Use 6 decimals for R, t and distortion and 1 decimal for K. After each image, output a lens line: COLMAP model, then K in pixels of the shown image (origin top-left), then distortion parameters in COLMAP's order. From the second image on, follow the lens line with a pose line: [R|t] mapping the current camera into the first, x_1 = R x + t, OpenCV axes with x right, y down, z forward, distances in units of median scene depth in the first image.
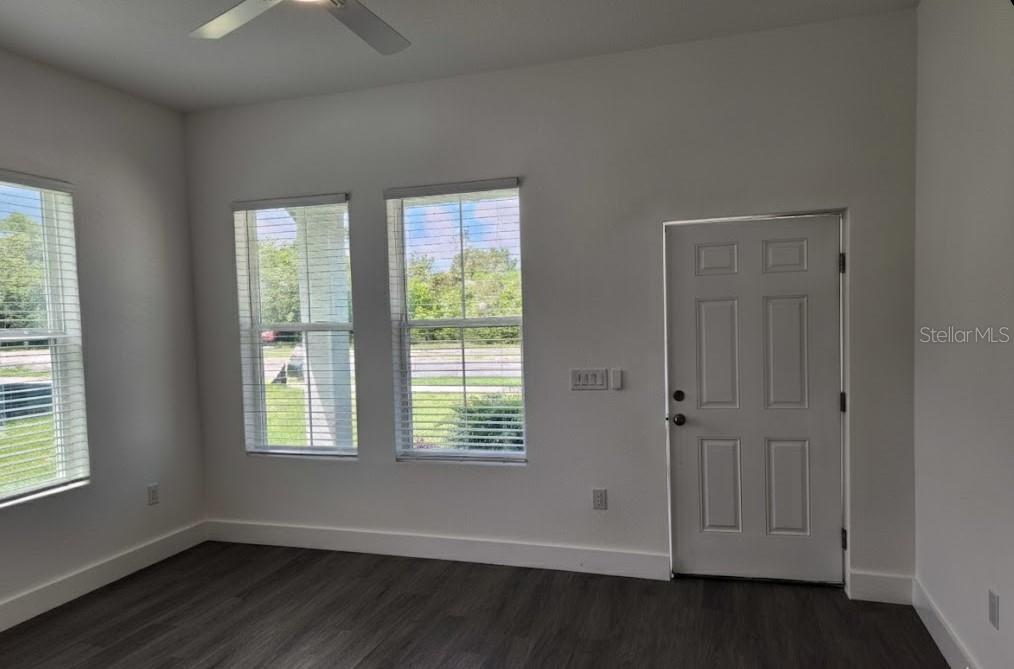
lens RADIAL K [[663.1, 0, 507.0], [0, 663.1, 334.5], [0, 0, 1]] dist [0.001274, -0.041875]
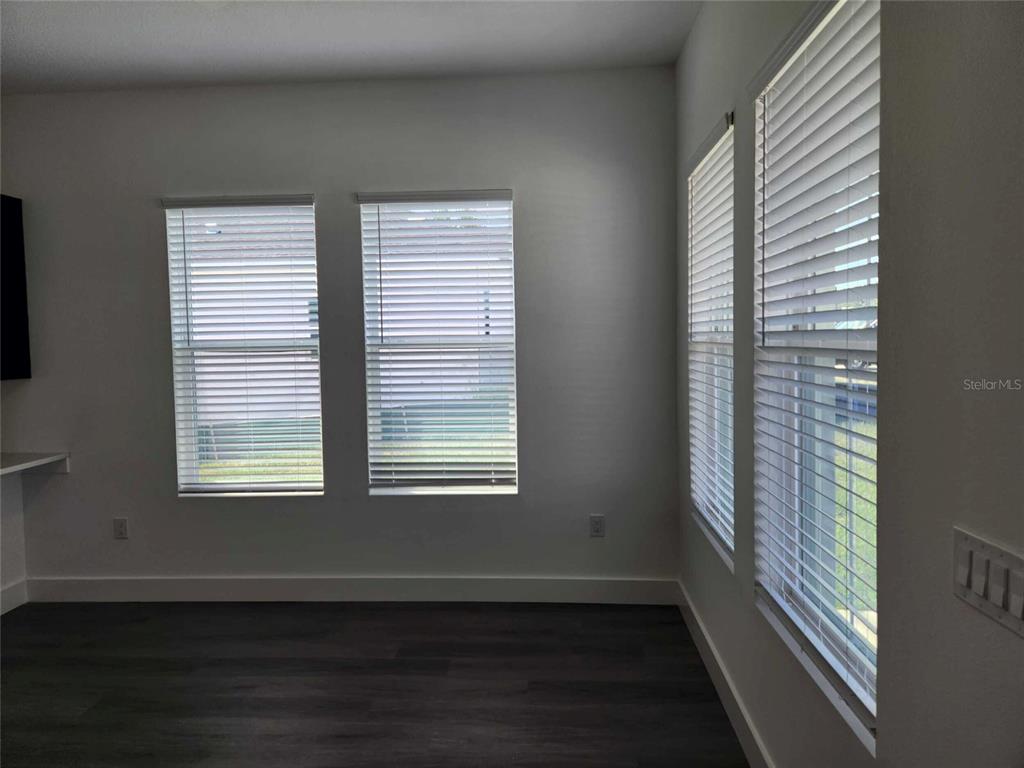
lens RADIAL K [[668.7, 0, 512.0], [0, 668.7, 384.0], [0, 0, 1]] dist [0.040388, -0.000949]
pose [[0.242683, 0.102855, -0.964638, 0.295770], [-0.014160, 0.994633, 0.102491, -0.039978], [0.970002, -0.011214, 0.242837, 0.693372]]
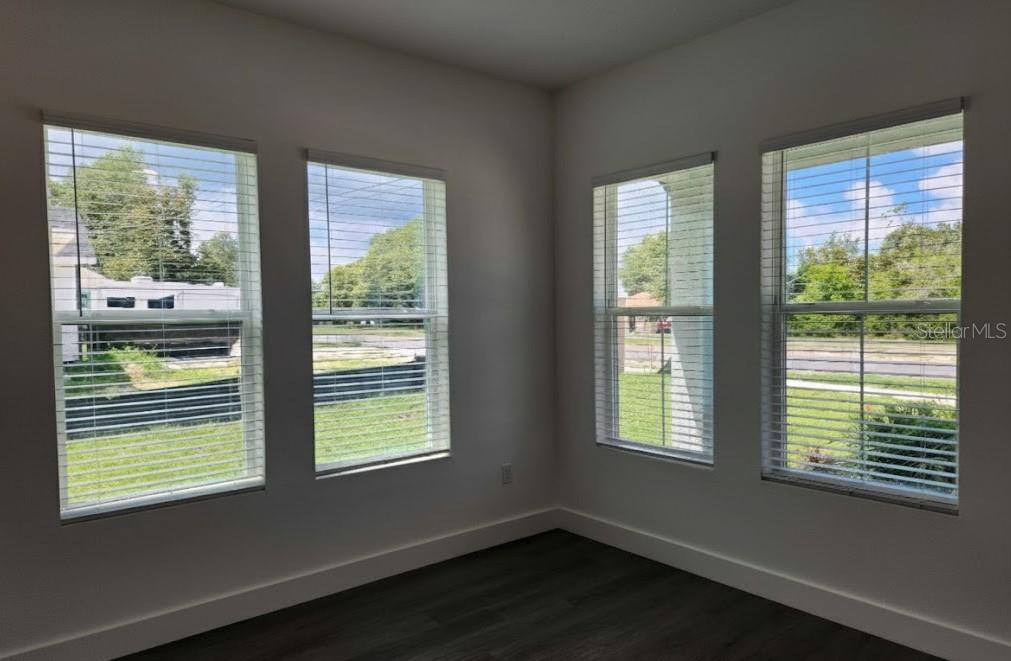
lens RADIAL K [[666.2, 0, 503.3], [0, 666.2, 336.5], [0, 0, 1]] dist [0.063765, -0.068979]
pose [[0.828312, 0.036603, -0.559070, 0.022766], [-0.025445, 0.999292, 0.027726, 0.003429], [0.559689, -0.008740, 0.828657, 0.149698]]
